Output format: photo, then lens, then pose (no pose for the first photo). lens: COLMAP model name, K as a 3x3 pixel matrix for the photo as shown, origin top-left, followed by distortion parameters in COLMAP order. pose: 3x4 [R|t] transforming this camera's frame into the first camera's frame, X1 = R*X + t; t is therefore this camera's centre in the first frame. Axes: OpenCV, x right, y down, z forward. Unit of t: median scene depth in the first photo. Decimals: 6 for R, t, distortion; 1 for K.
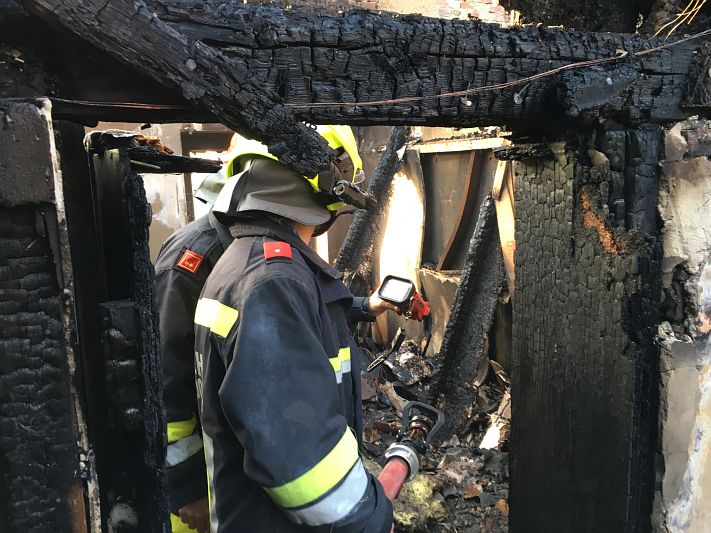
lens RADIAL K [[614.6, 0, 353.3], [0, 614.6, 265.7], [0, 0, 1]] dist [0.055622, -0.083657]
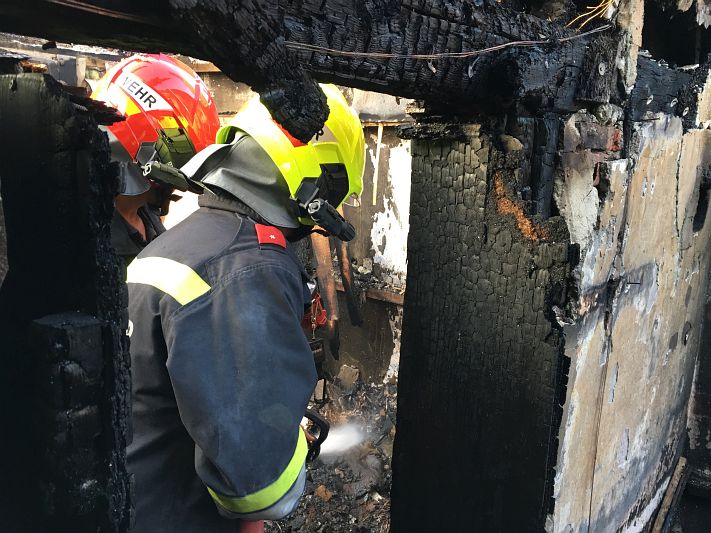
lens RADIAL K [[614.6, 0, 356.5], [0, 614.6, 267.1], [0, 0, 1]] dist [0.055622, -0.083657]
pose [[0.916211, -0.009511, 0.400584, -0.226275], [-0.004087, 0.999444, 0.033078, -0.008706], [-0.400676, -0.031943, 0.915663, 0.191358]]
